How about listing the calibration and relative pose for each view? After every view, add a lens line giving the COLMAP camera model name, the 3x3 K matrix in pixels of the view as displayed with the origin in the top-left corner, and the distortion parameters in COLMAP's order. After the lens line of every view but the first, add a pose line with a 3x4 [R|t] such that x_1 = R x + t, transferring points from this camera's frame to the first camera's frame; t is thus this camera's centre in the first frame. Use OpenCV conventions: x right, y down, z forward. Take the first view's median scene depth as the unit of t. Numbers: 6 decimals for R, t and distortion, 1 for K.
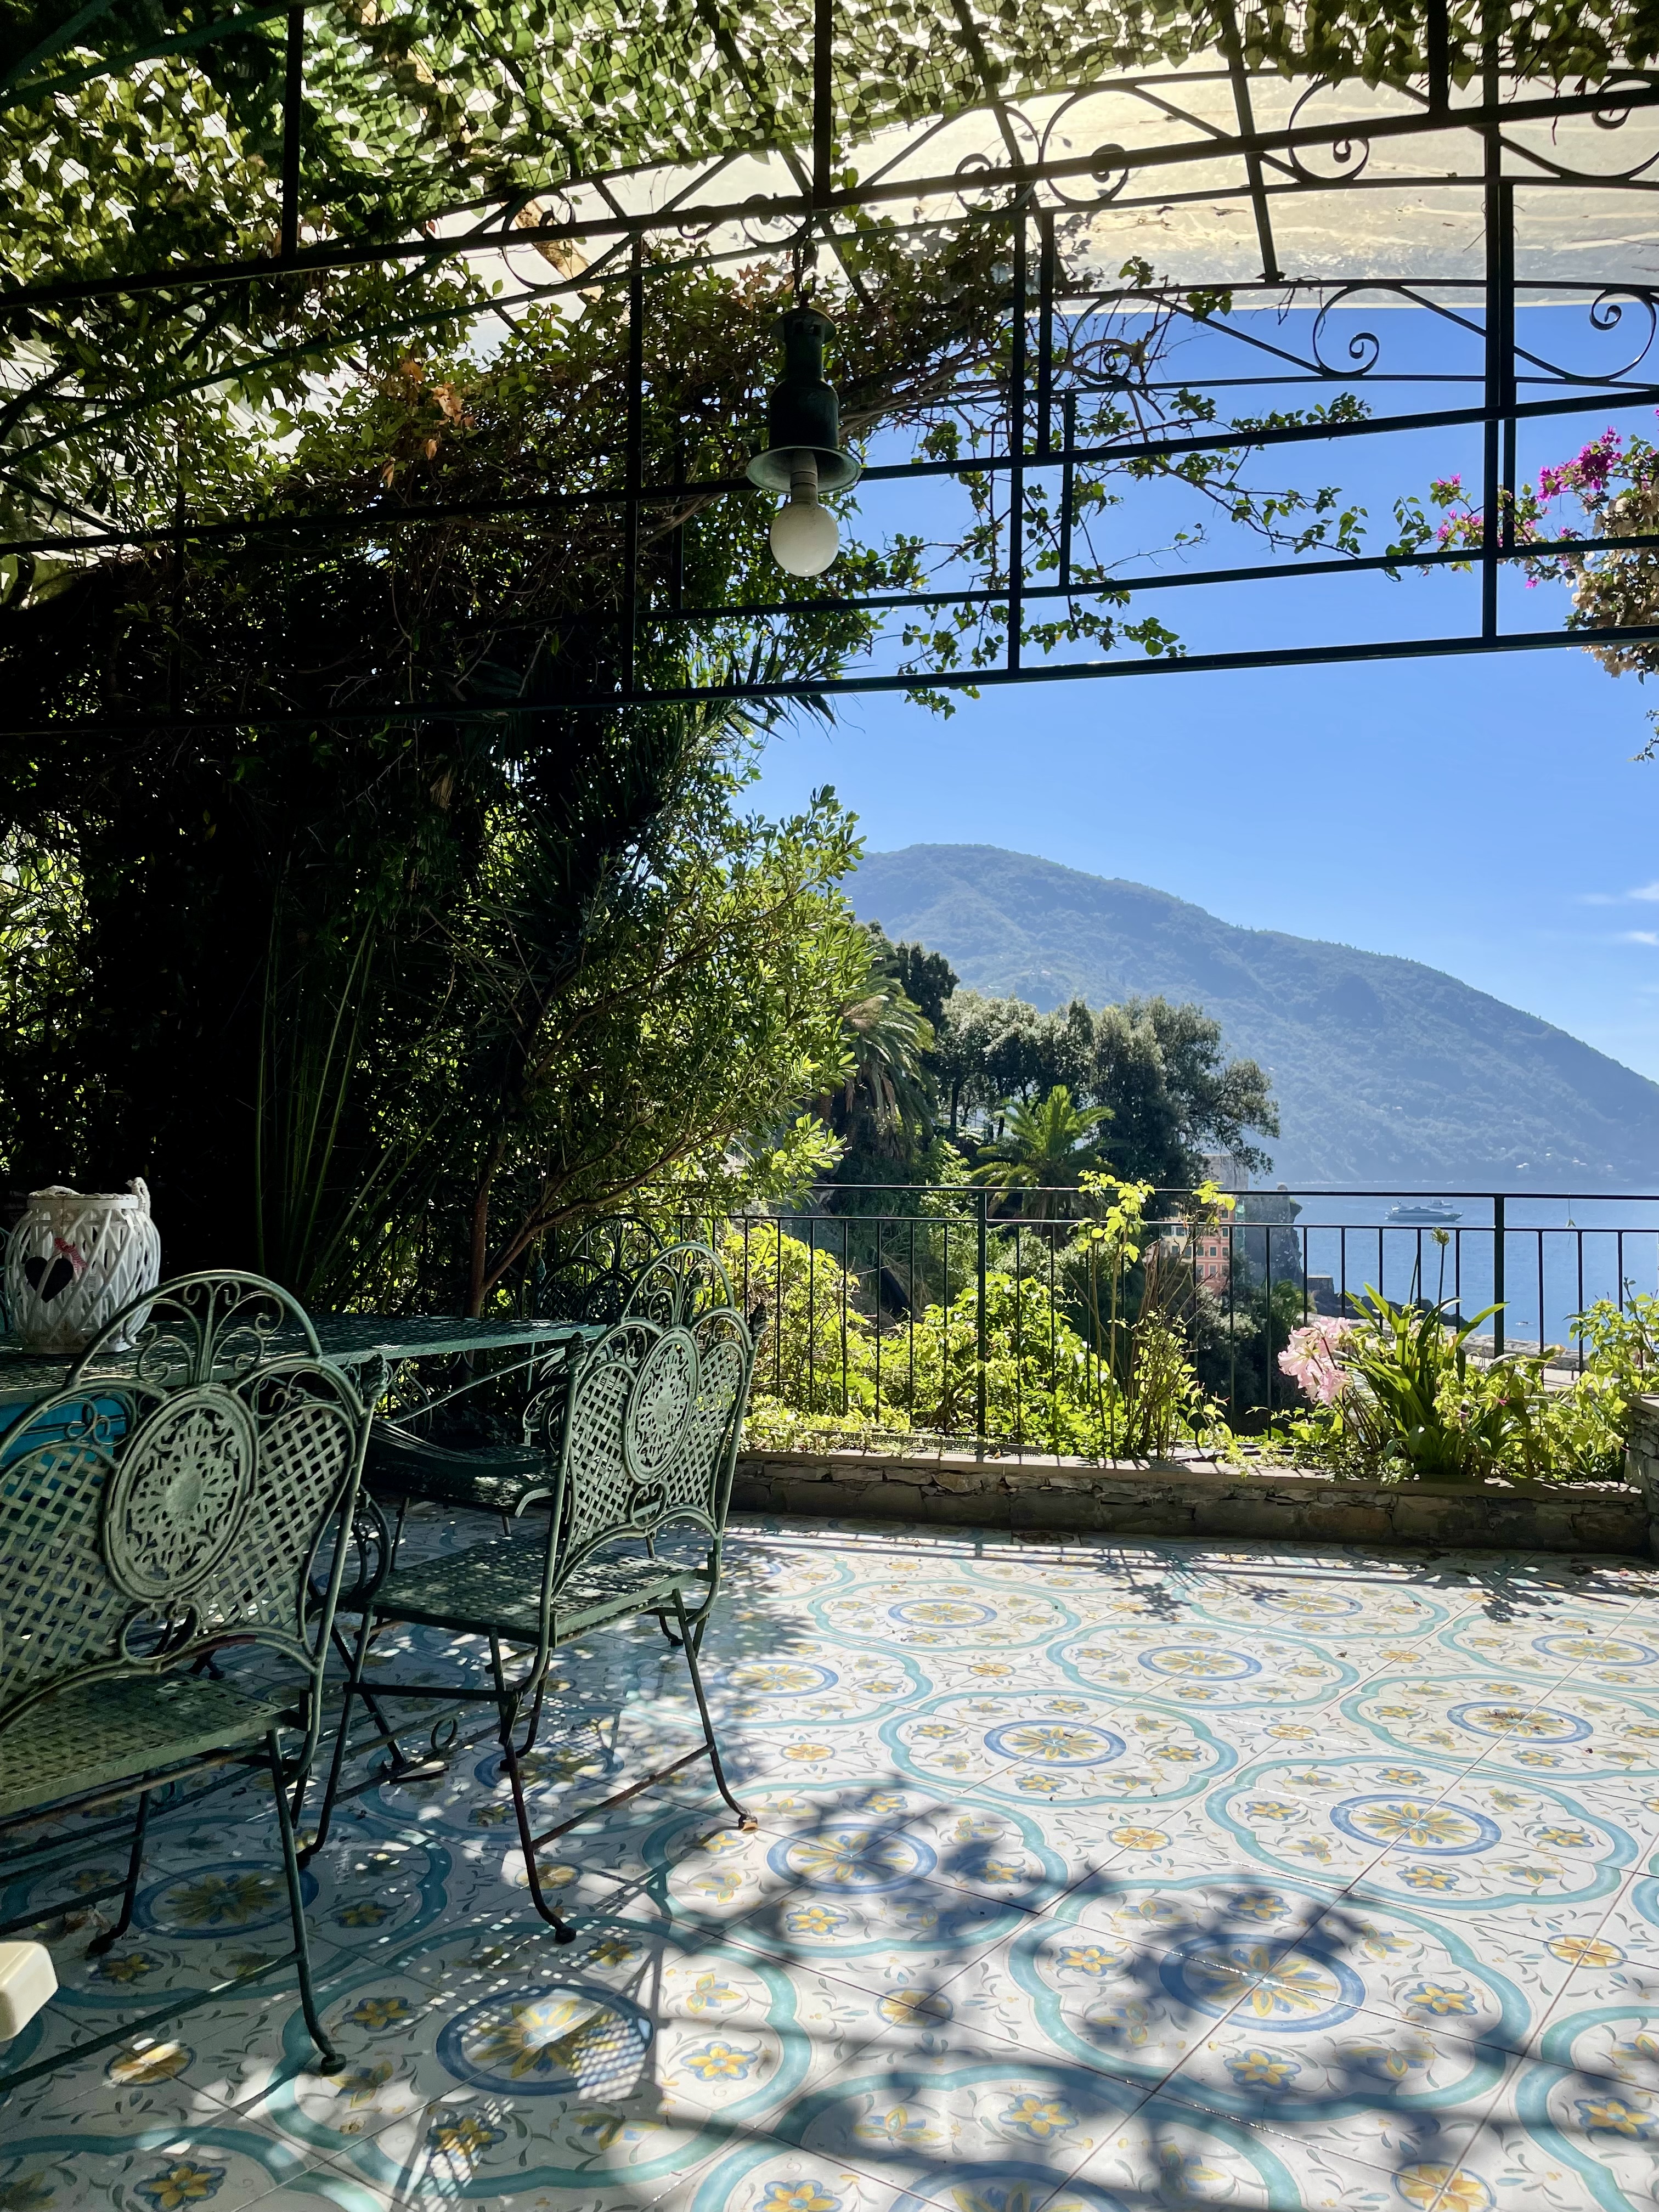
lens RADIAL K [[1654.0, 0, 829.5], [0, 1654.0, 1106.0], [0, 0, 1]] dist [0.080355, -0.130417]
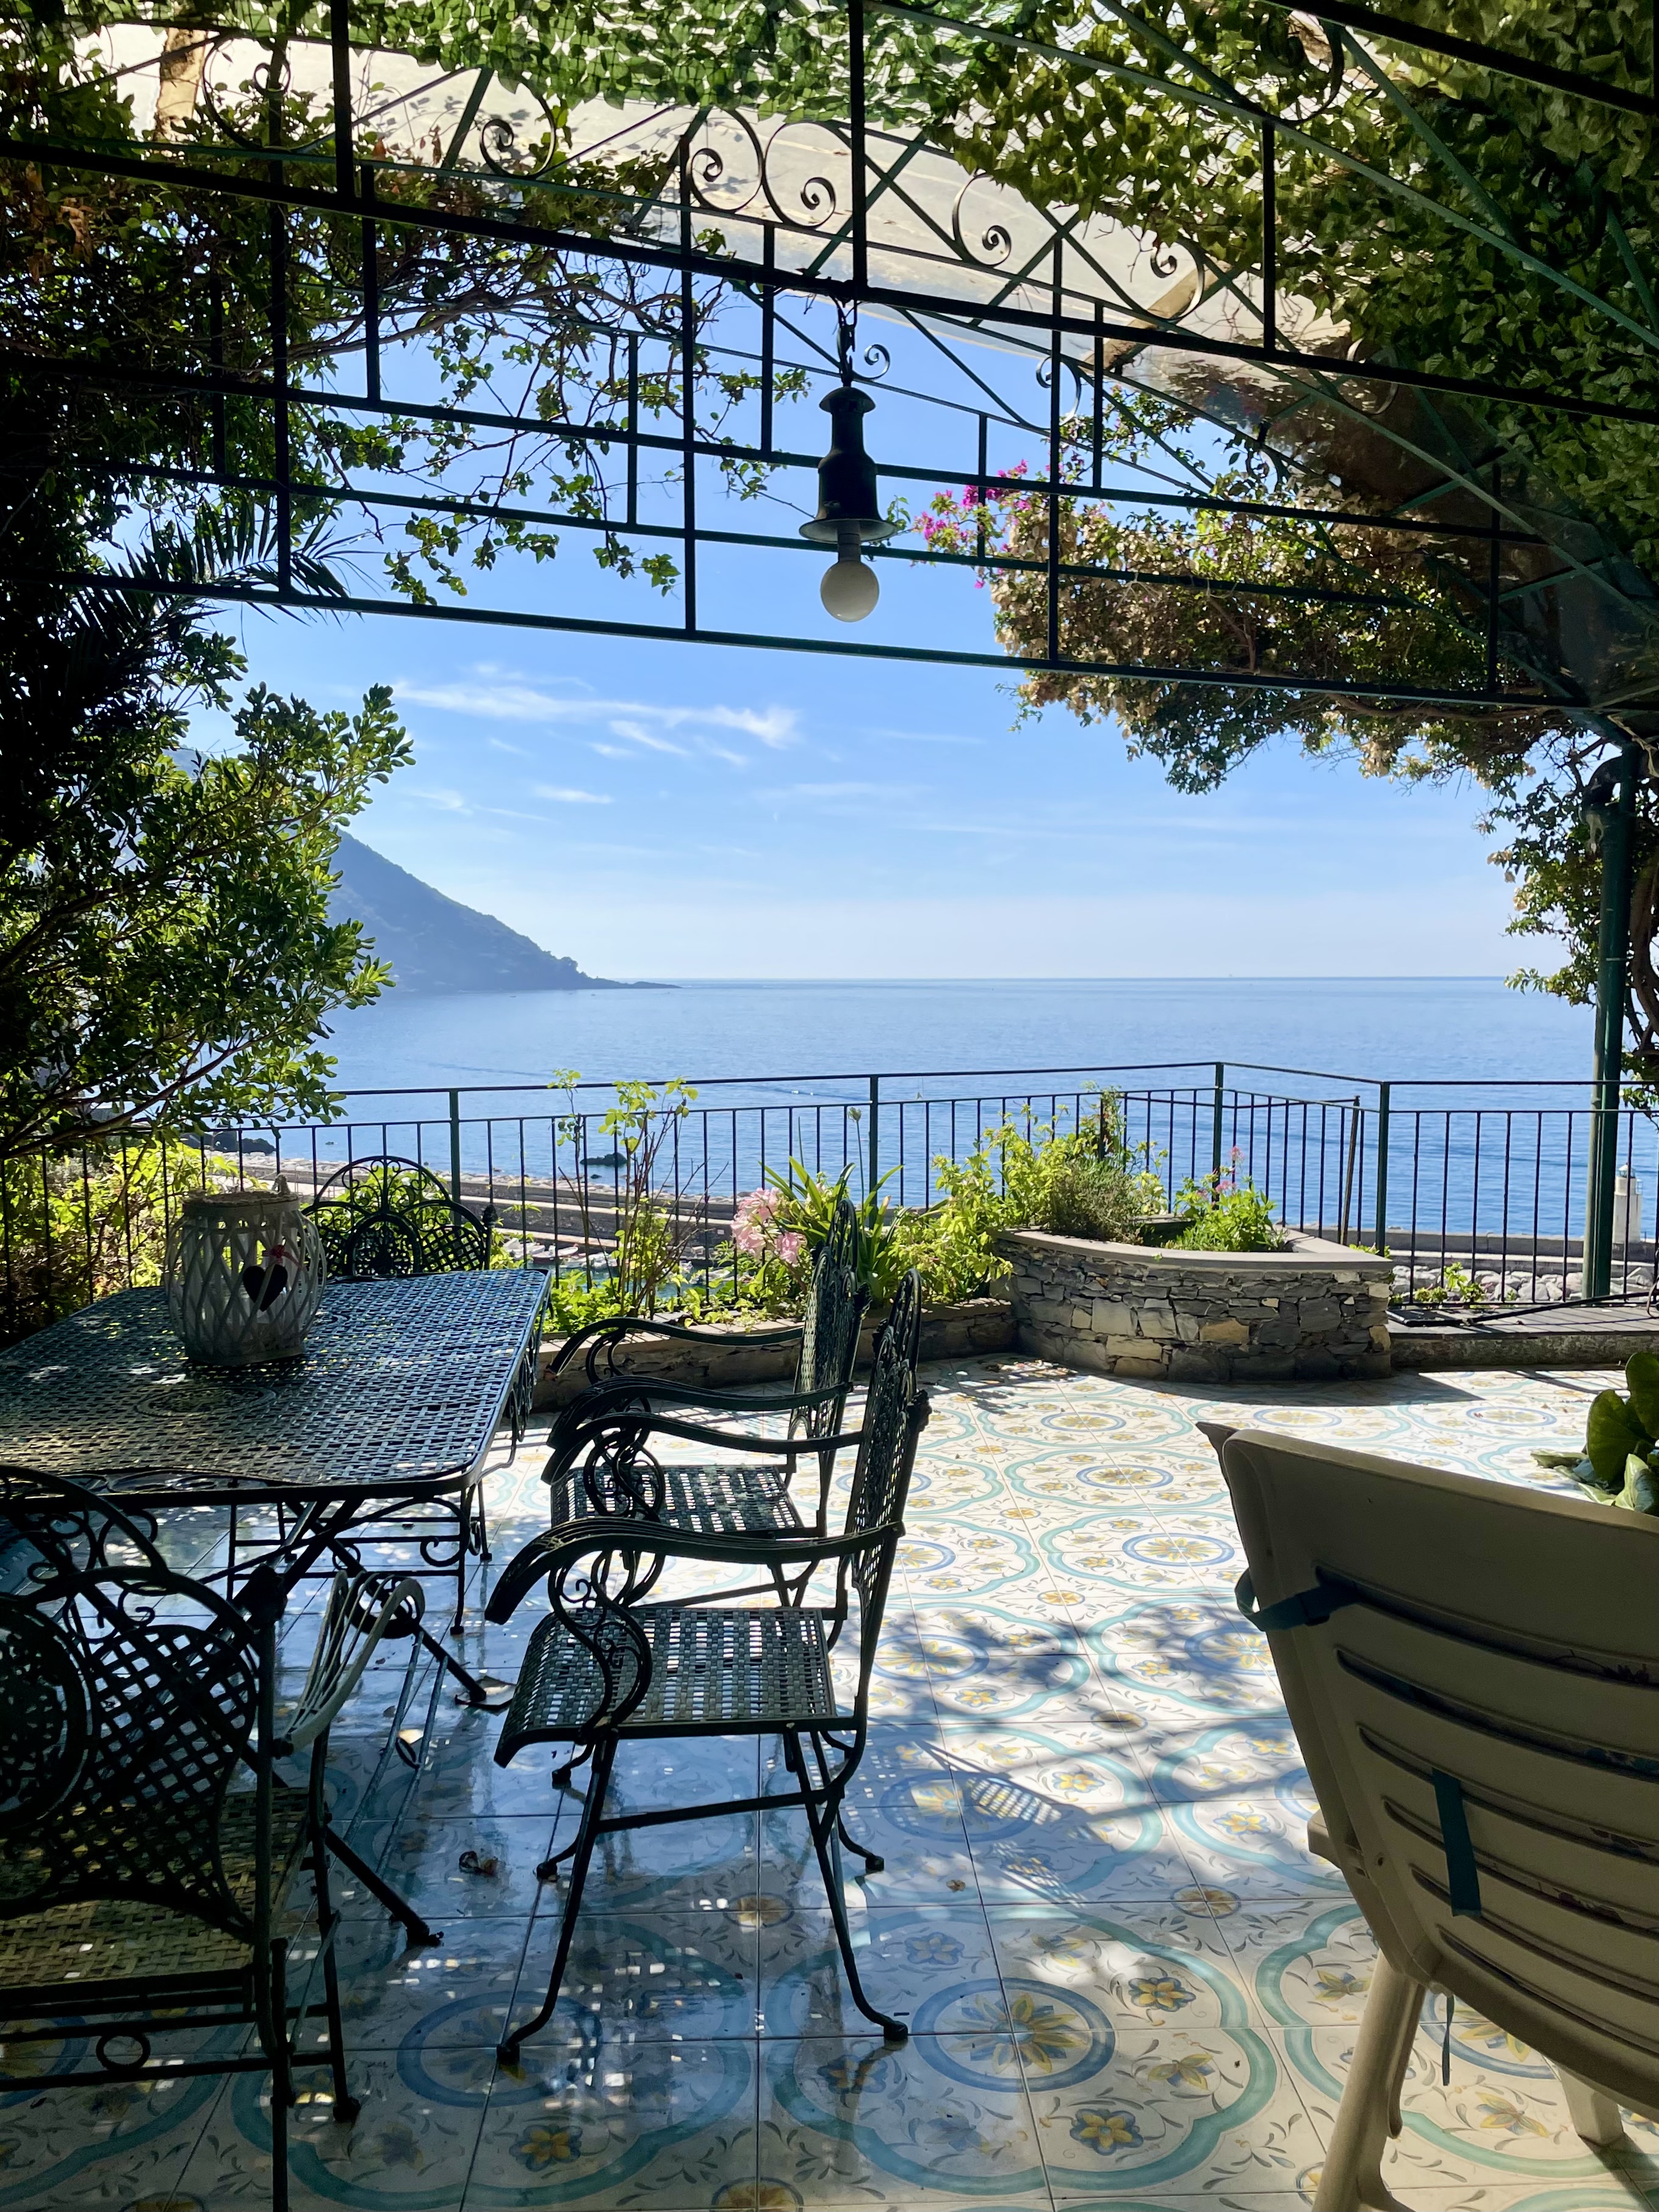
lens RADIAL K [[1834.9, 0, 820.5], [0, 1834.9, 1116.3], [0, 0, 1]] dist [0.075104, -0.124894]
pose [[0.791896, -0.057010, 0.607989, -0.485469], [-0.012310, 0.993940, 0.109234, -0.068253], [-0.610532, -0.093986, 0.786395, -0.024492]]
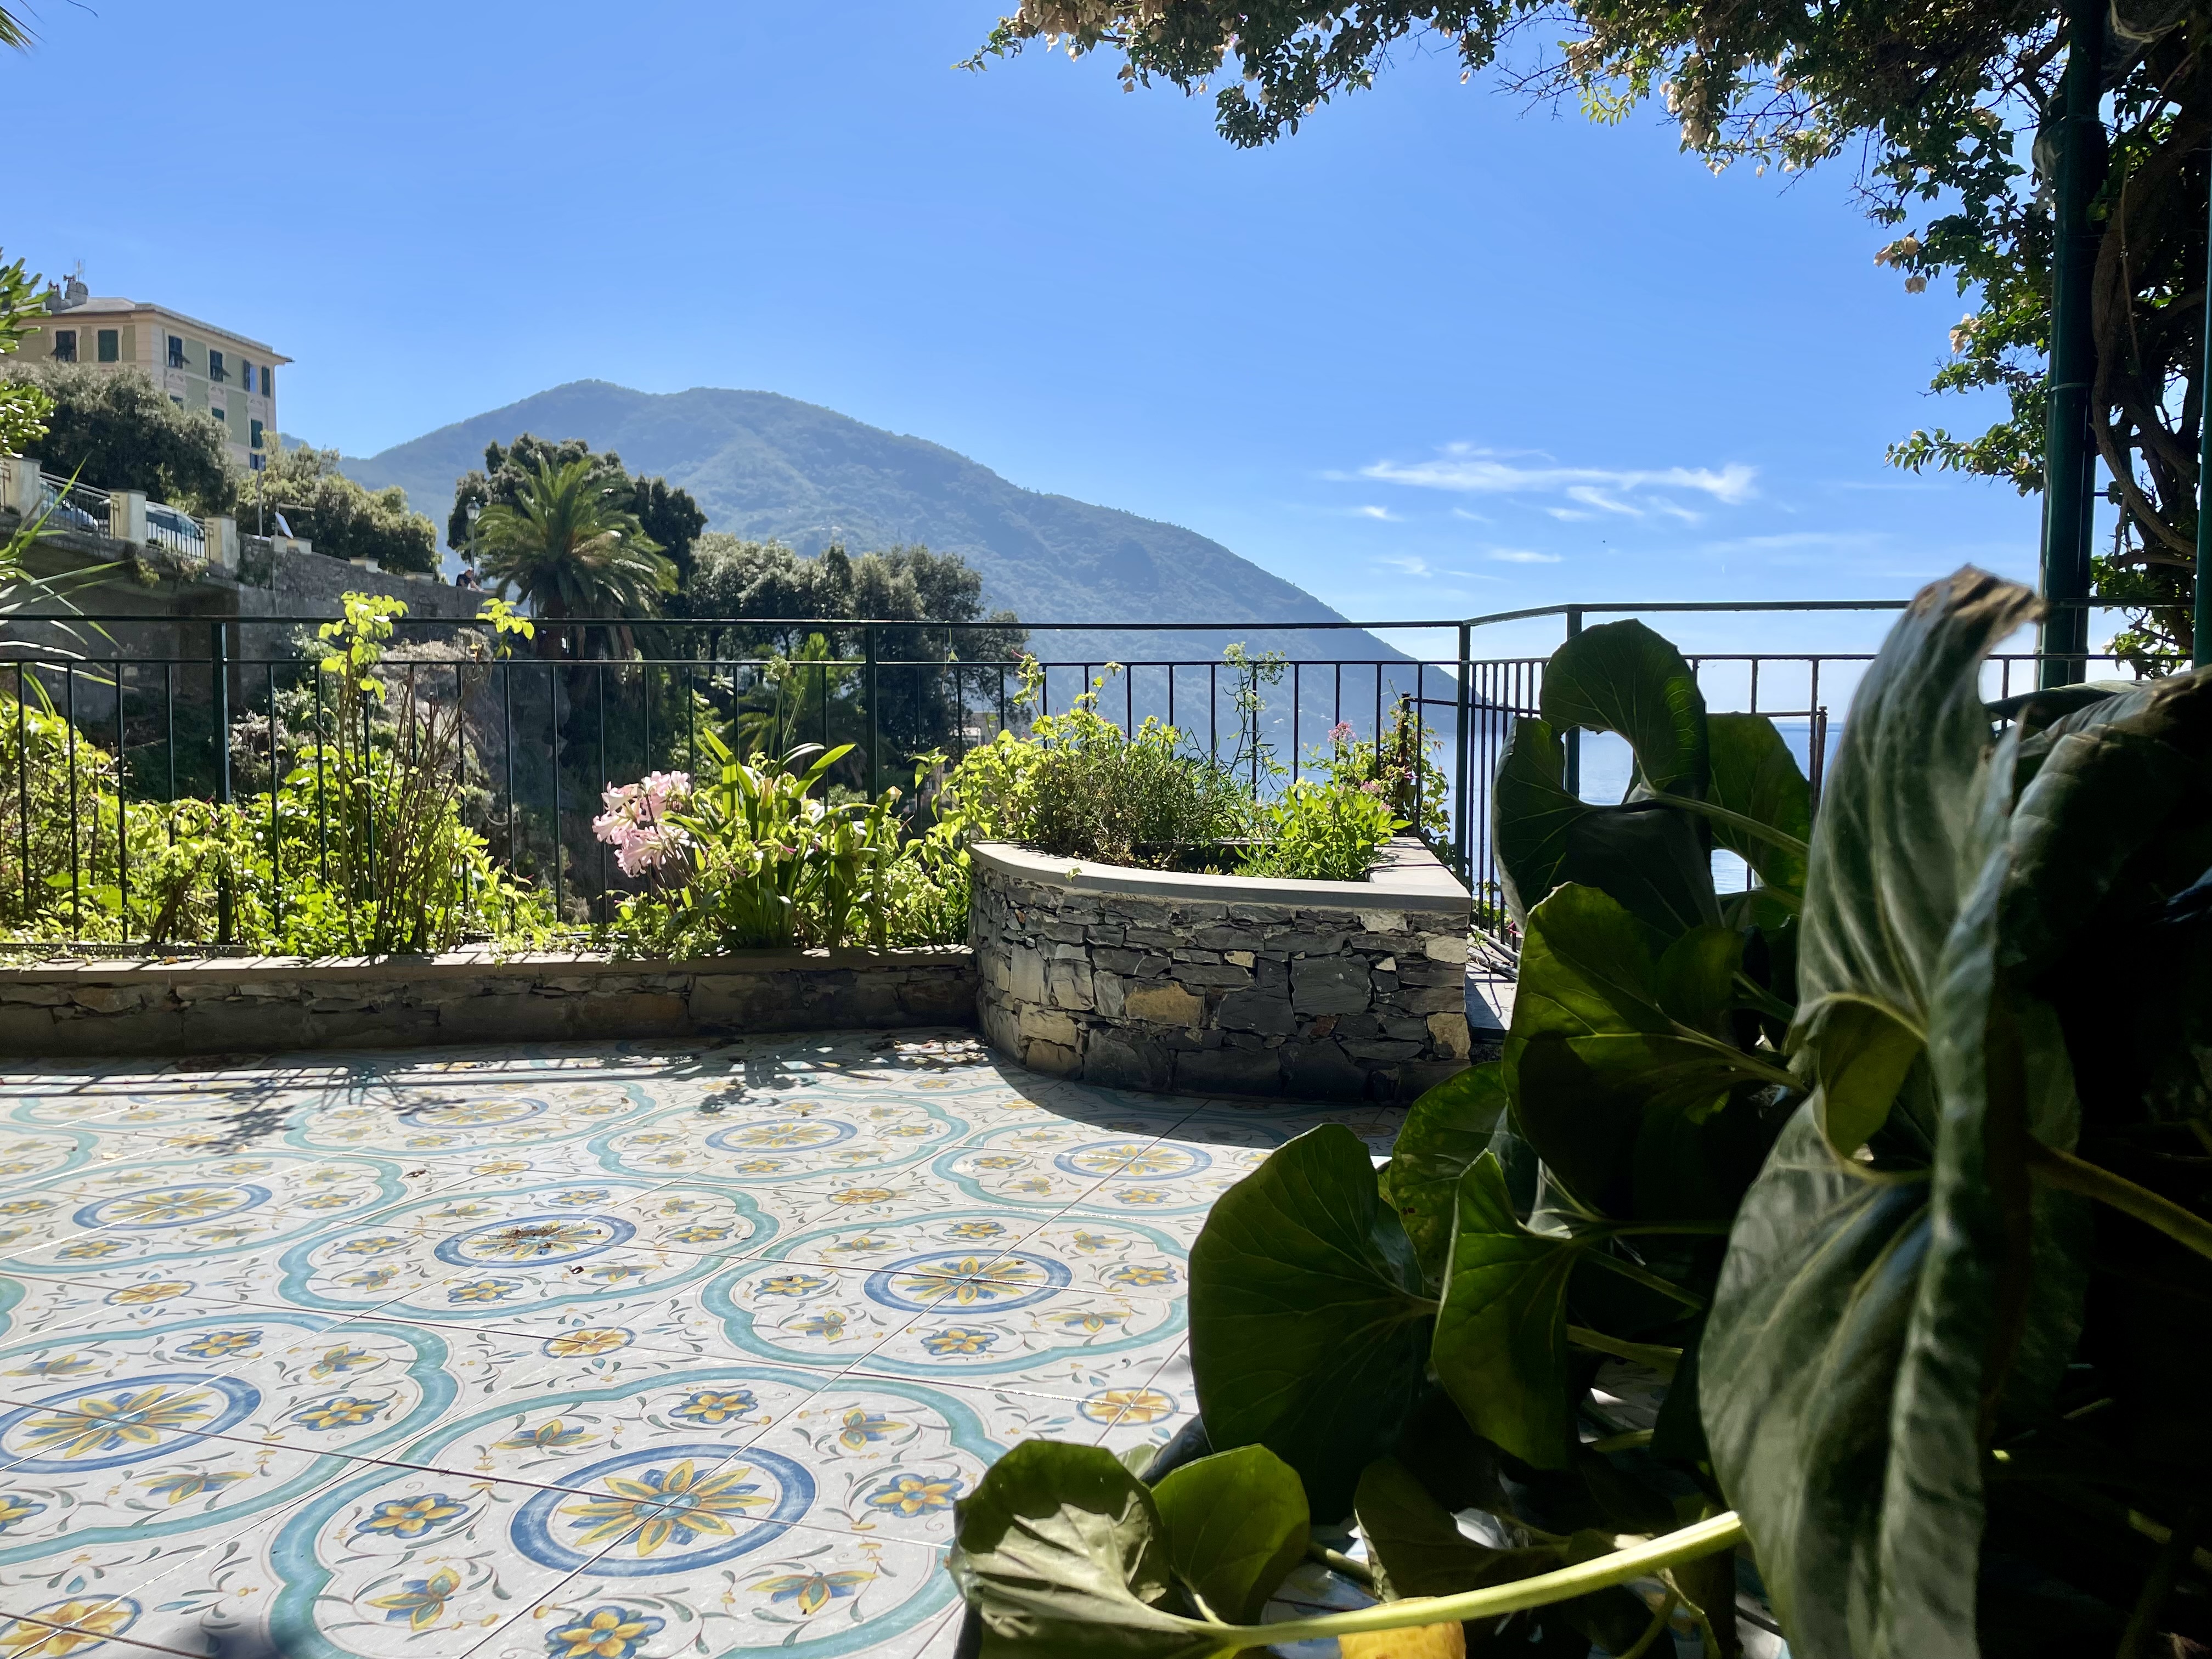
lens RADIAL K [[1641.6, 0, 1135.6], [0, 1641.6, 809.9], [0, 0, 1]] dist [0.101174, -0.131782]
pose [[0.953964, -0.023963, 0.298962, 0.305203], [-0.002078, 0.996251, 0.086485, 0.081275], [-0.299913, -0.083125, 0.950338, 0.171969]]
